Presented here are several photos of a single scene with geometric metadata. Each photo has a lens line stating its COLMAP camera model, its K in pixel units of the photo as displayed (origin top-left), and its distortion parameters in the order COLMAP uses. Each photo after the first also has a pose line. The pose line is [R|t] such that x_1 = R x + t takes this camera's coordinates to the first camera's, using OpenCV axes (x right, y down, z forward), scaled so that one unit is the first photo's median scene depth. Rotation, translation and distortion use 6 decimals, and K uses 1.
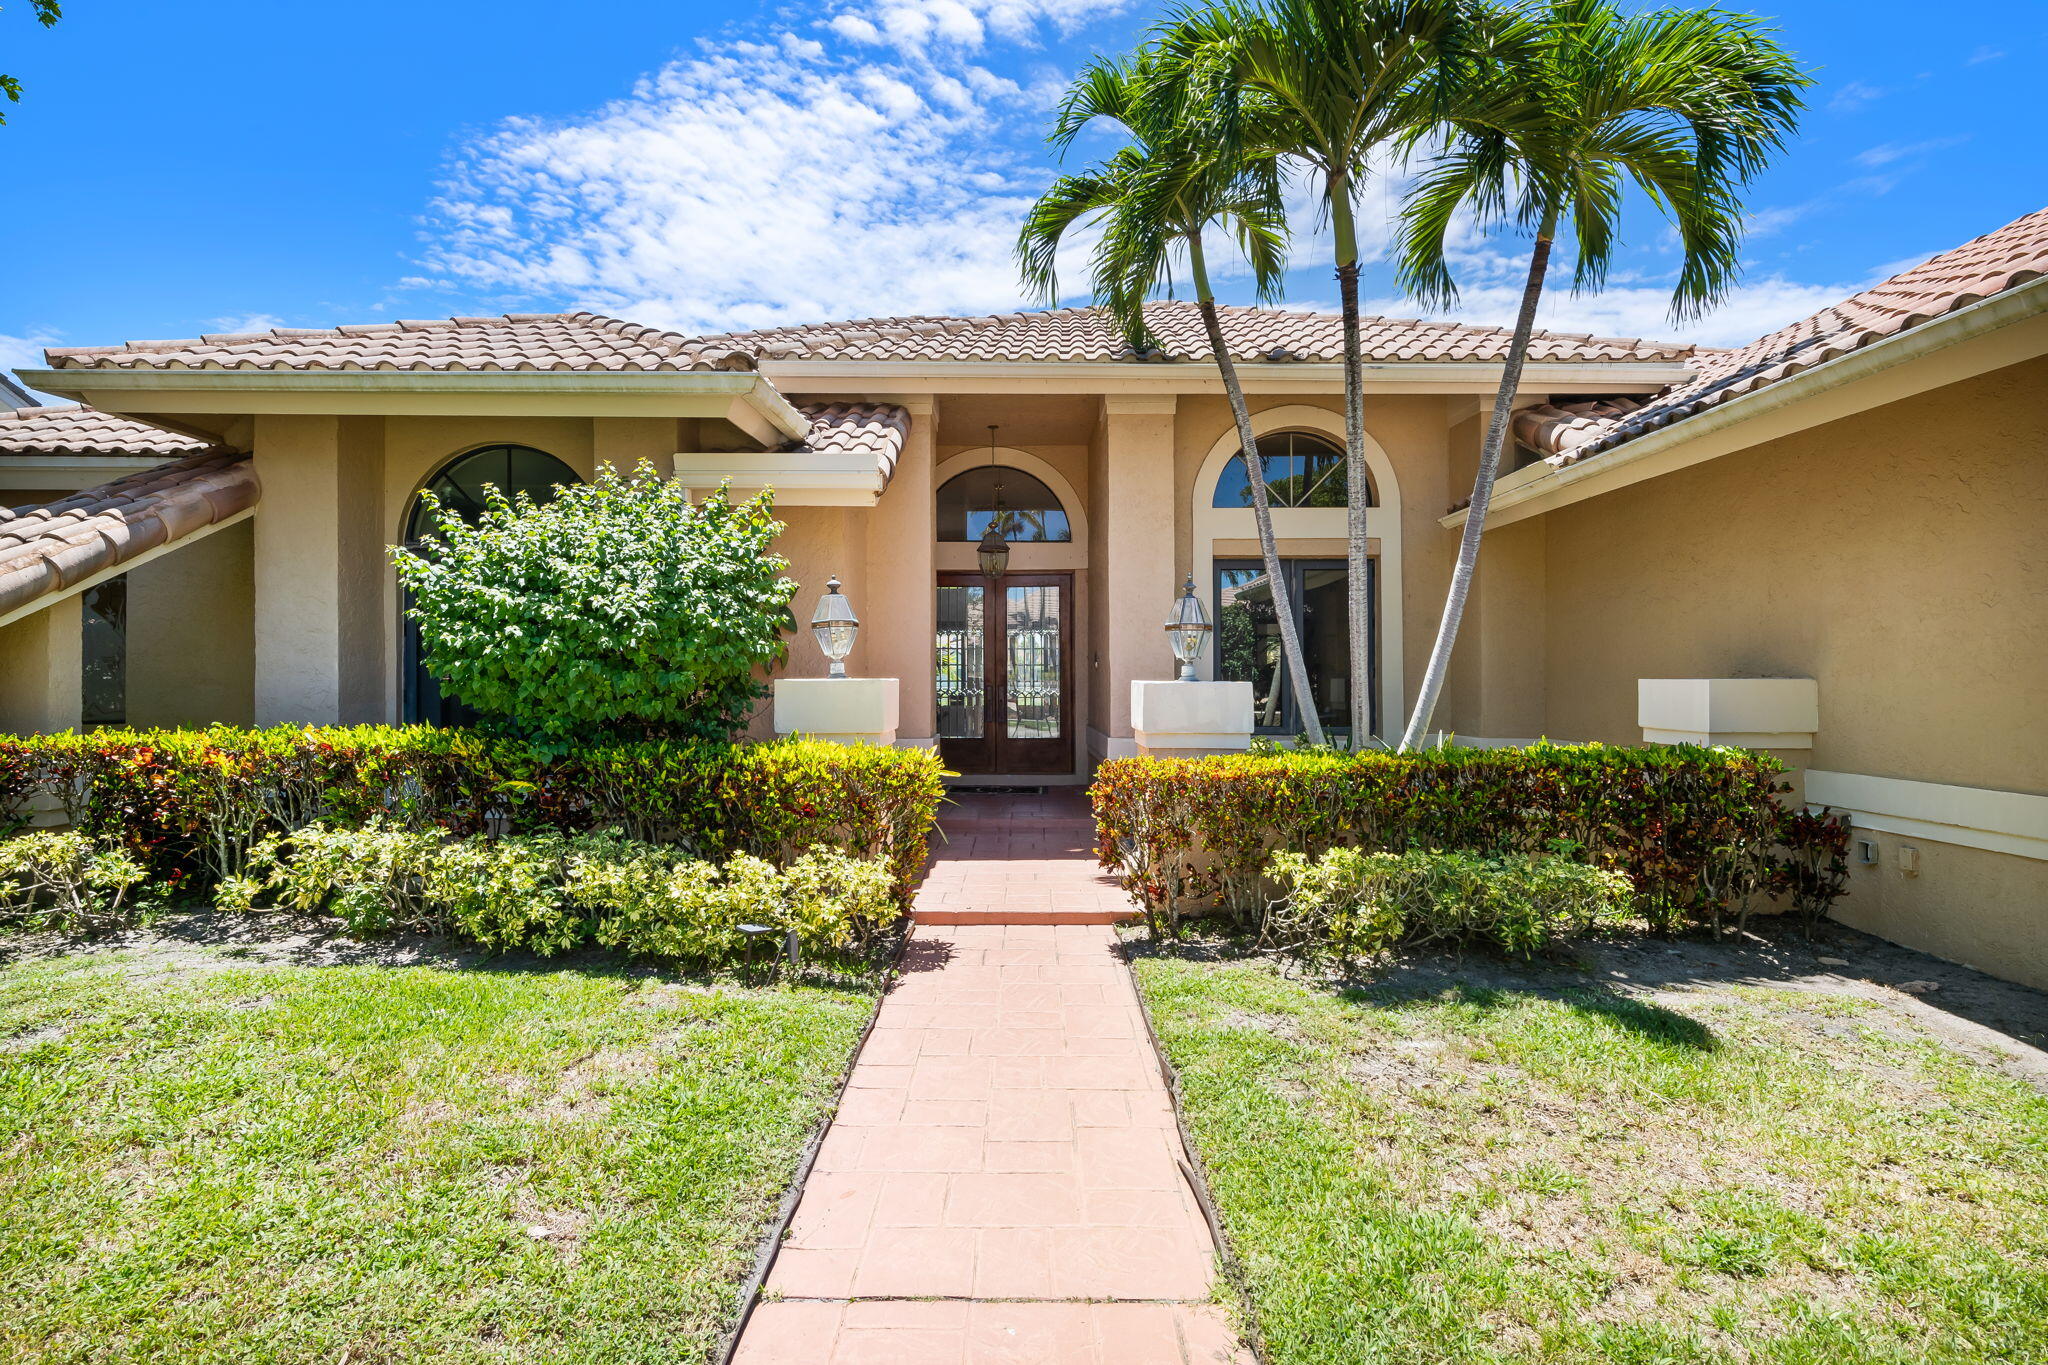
lens RADIAL K [[849.6, 0, 1024.0], [0, 849.6, 682.5], [0, 0, 1]] dist [-0.001464, -0.000219]
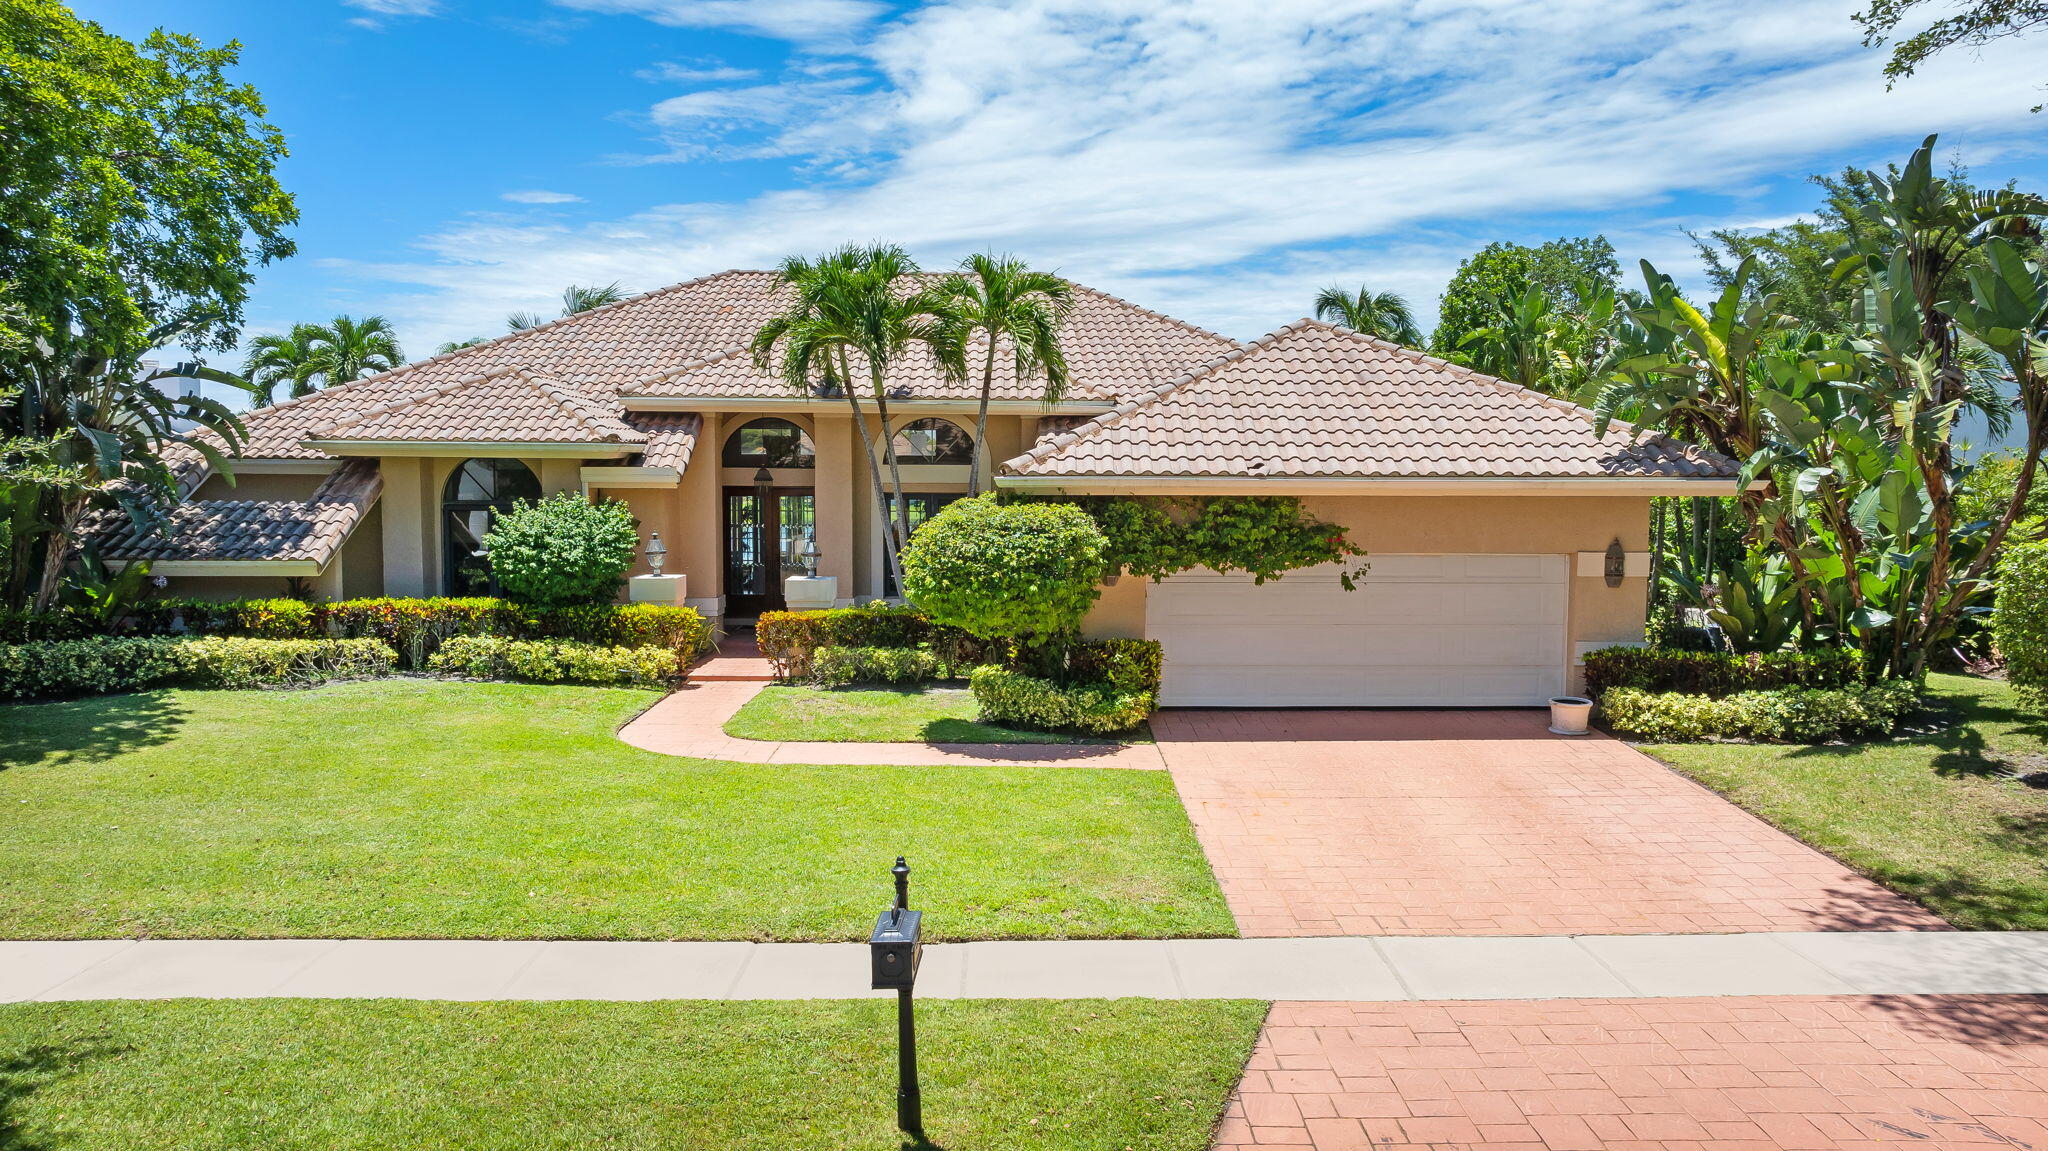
lens RADIAL K [[1440.1, 0, 1034.8], [0, 1440.1, 566.2], [0, 0, 1]] dist [0.004193, 0.002183]
pose [[0.999962, 0.004684, -0.007352, 1.002694], [-0.004197, 0.997884, 0.064882, -0.350447], [0.007641, -0.064848, 0.997866, -3.471904]]
